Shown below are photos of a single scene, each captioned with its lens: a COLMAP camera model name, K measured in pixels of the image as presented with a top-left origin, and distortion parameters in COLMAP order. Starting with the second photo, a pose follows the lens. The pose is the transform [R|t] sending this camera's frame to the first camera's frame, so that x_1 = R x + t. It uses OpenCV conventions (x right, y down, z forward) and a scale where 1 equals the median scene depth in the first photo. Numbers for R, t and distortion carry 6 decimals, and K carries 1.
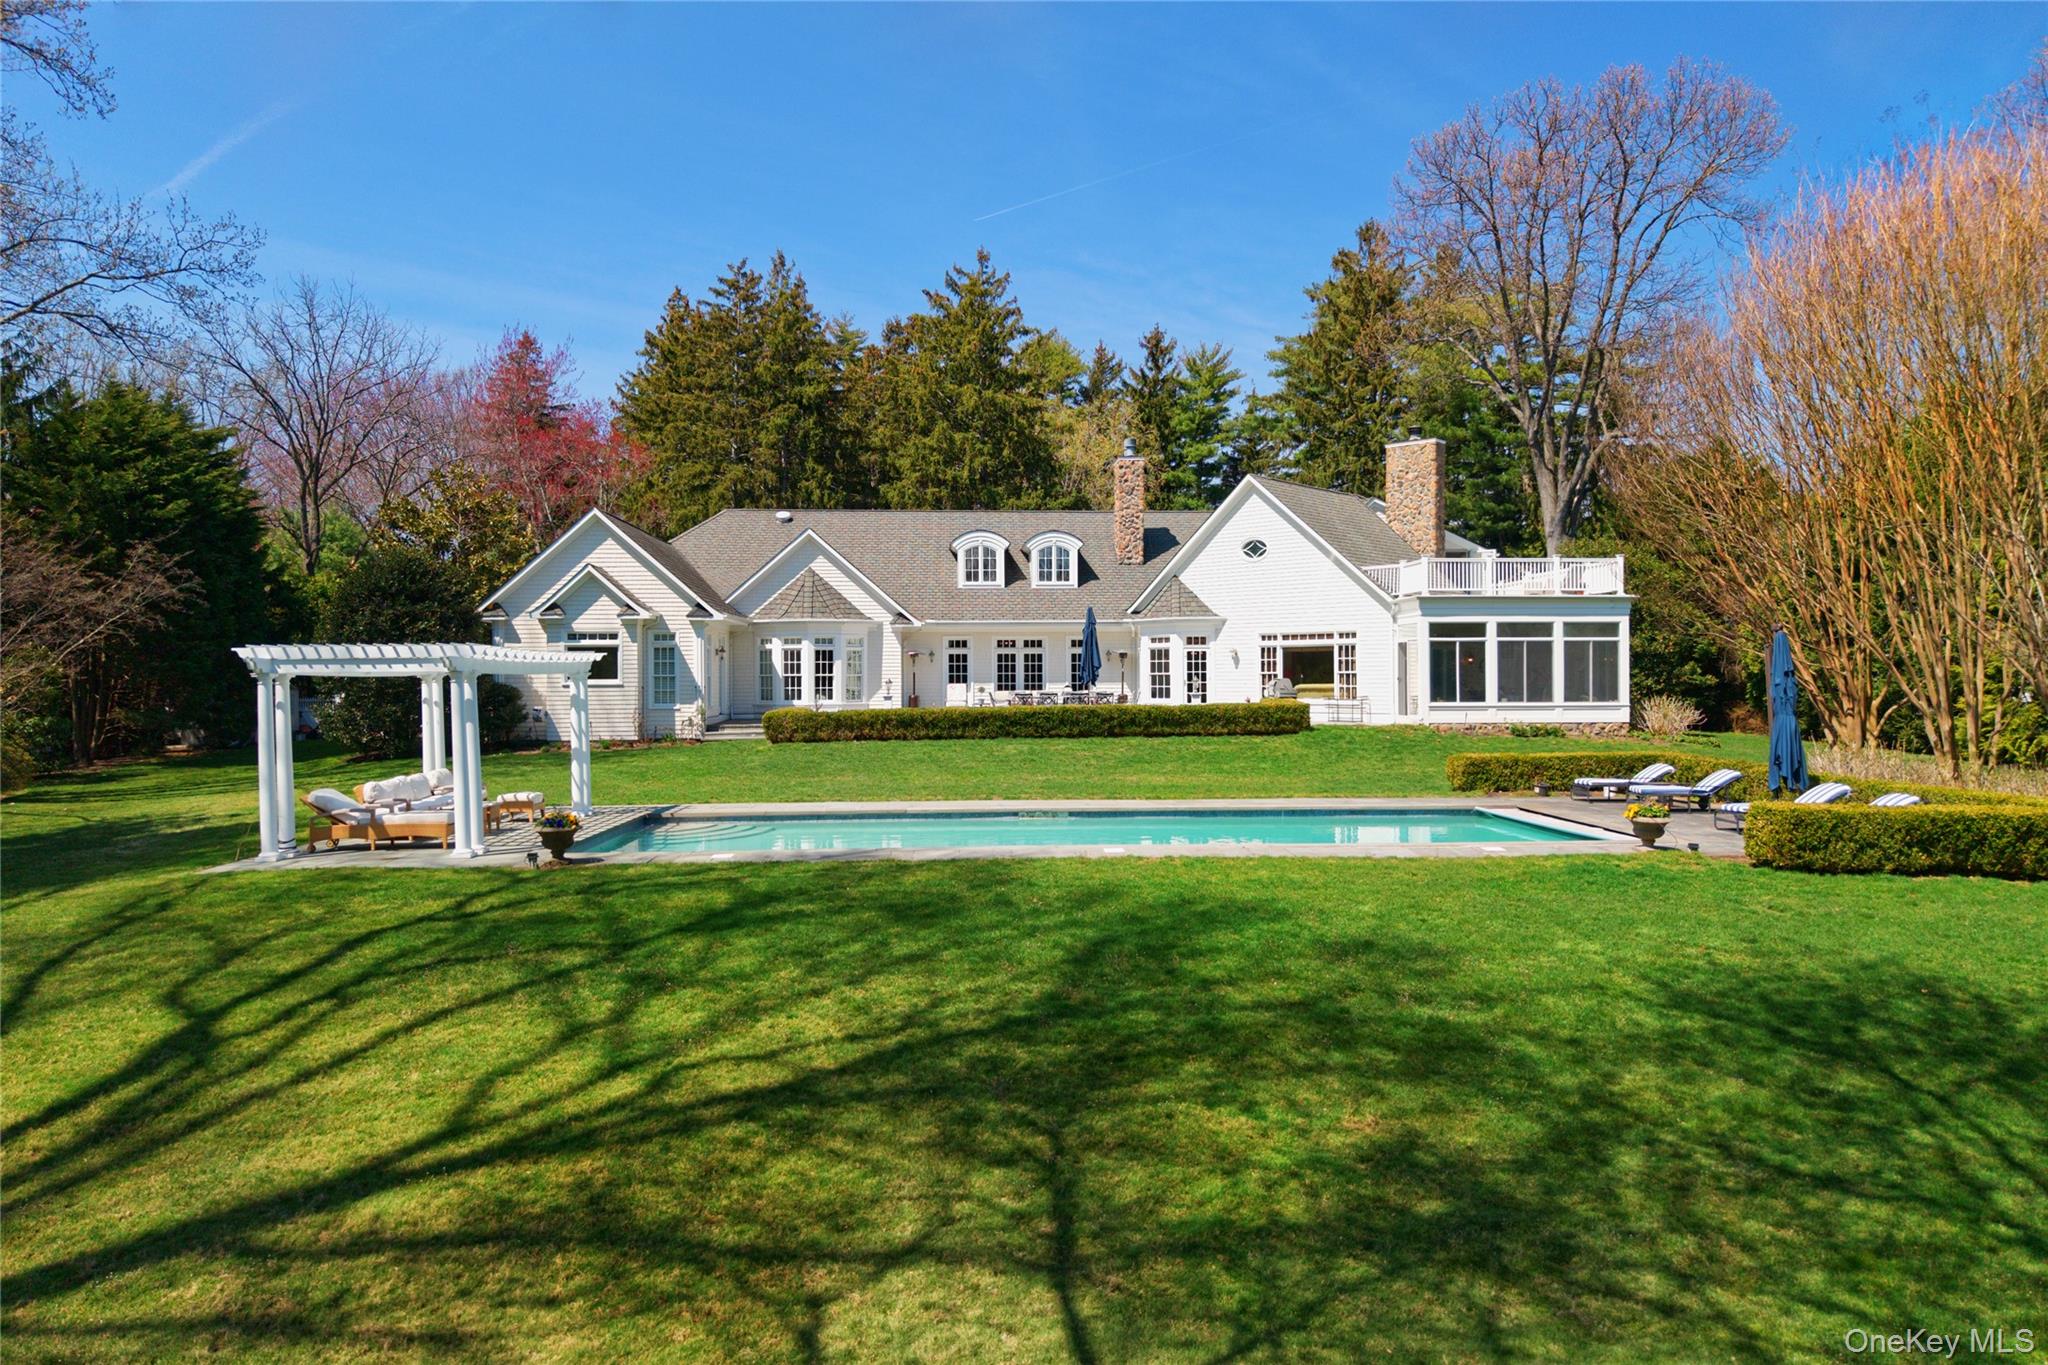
lens RADIAL K [[1371.3, 0, 1024.0], [0, 1371.3, 682.5], [0, 0, 1]] dist [0.116601, -0.212965]
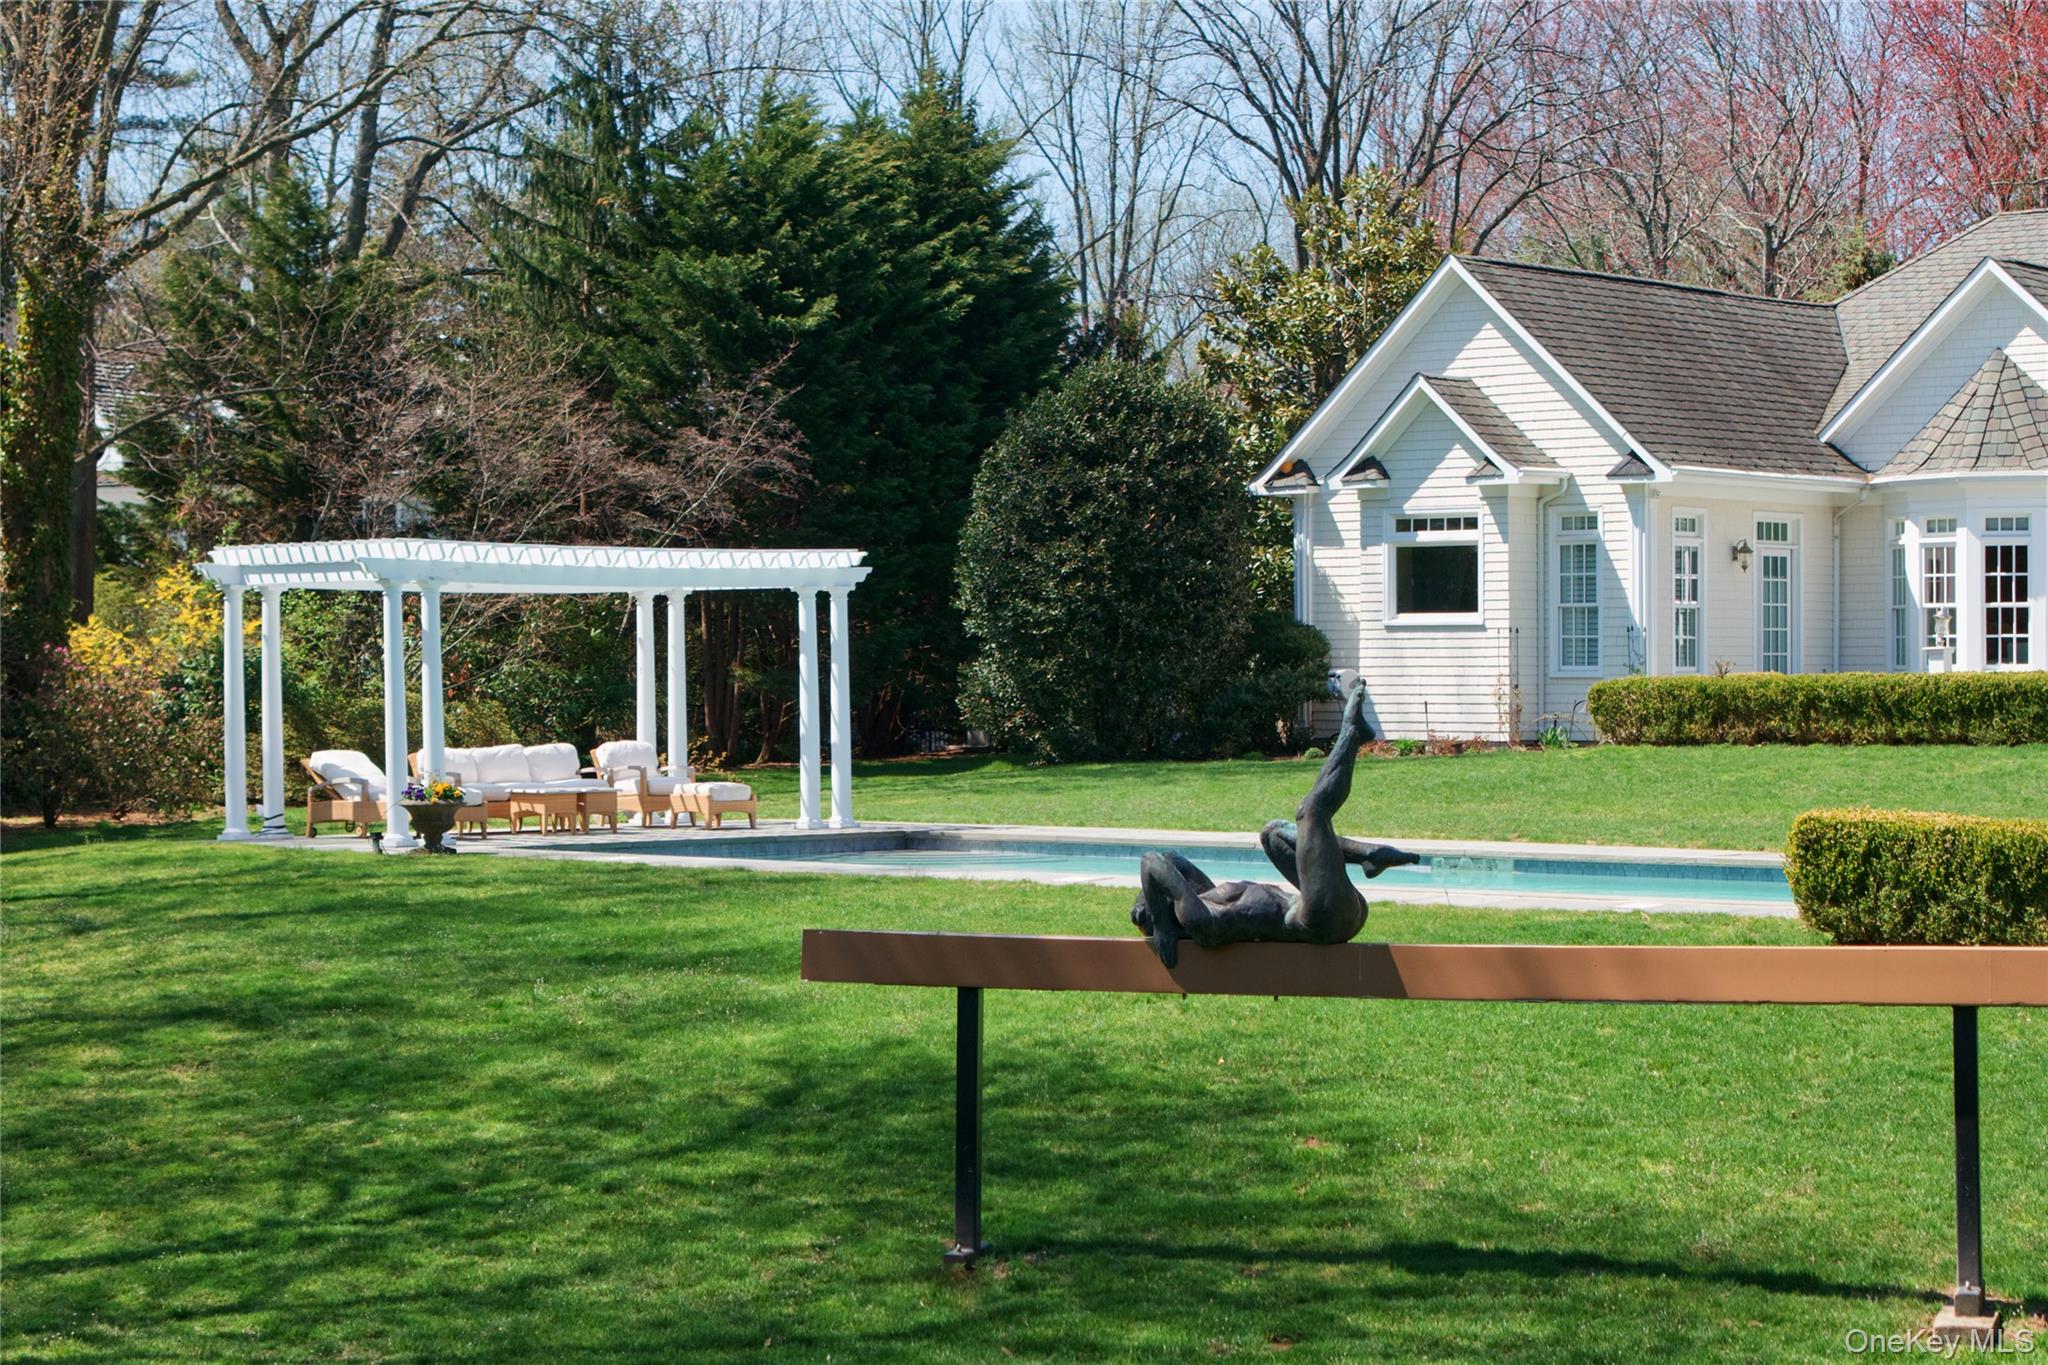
lens RADIAL K [[4167.7, 0, 947.1], [0, 4167.7, 681.1], [0, 0, 1]] dist [-0.210561, 0.535311]
pose [[0.704324, 0.006949, -0.709845, 0.532944], [-0.003613, 0.999974, 0.006204, 0.011405], [0.709870, -0.001805, 0.704331, -0.120630]]
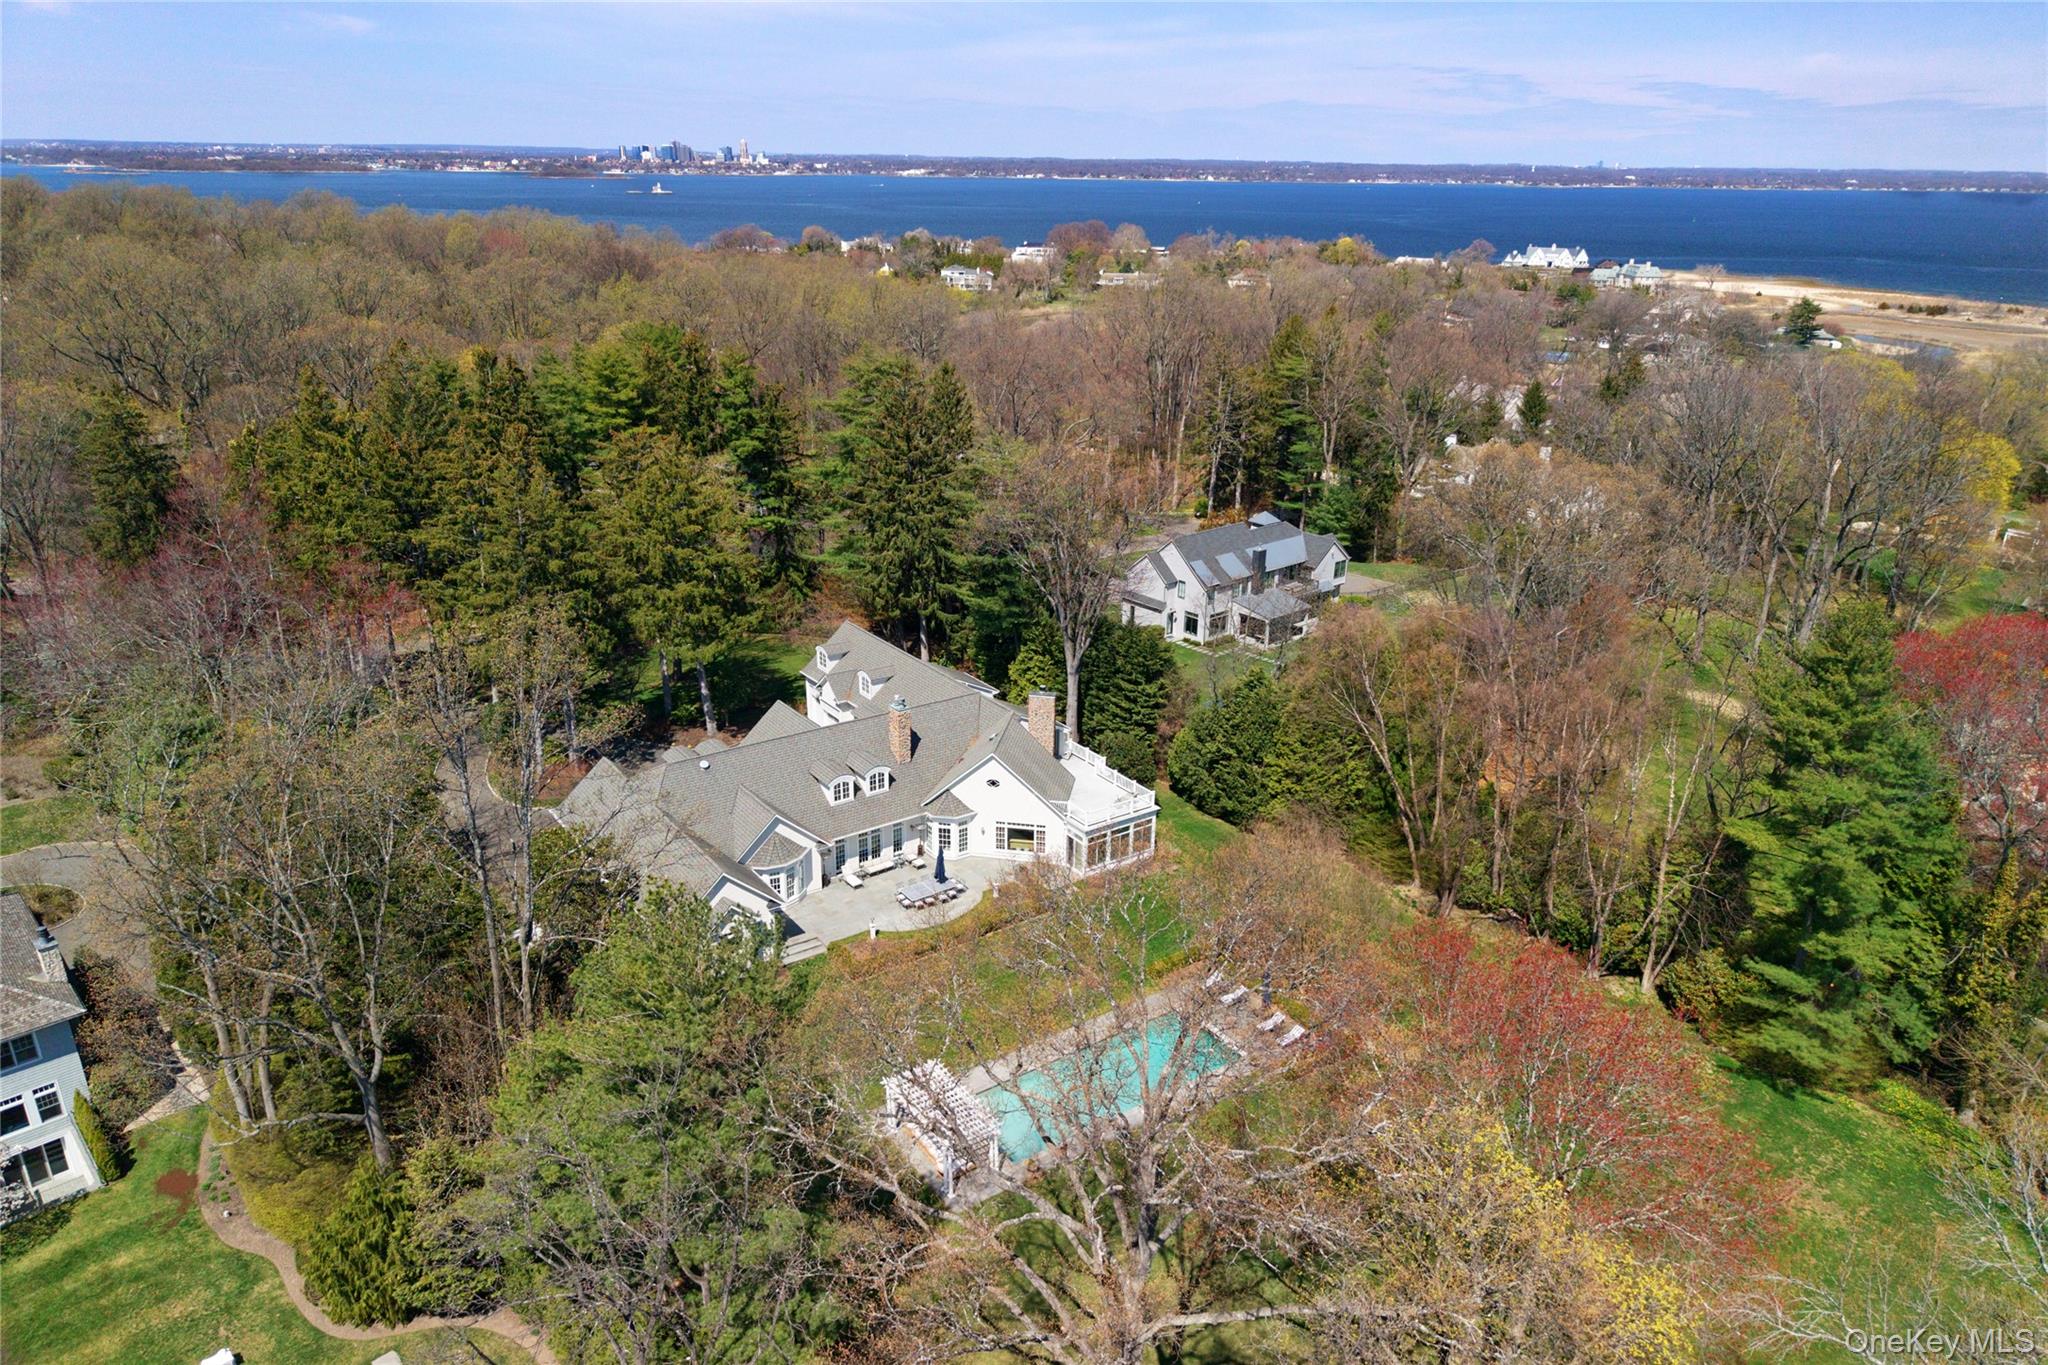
lens RADIAL K [[1371.3, 0, 1024.0], [0, 1371.3, 682.5], [0, 0, 1]] dist [0.116601, -0.212965]
pose [[0.851905, -0.177453, 0.492715, -0.773076], [-0.014824, 0.932293, 0.361399, -0.975994], [-0.523486, -0.315182, 0.791595, -0.593671]]
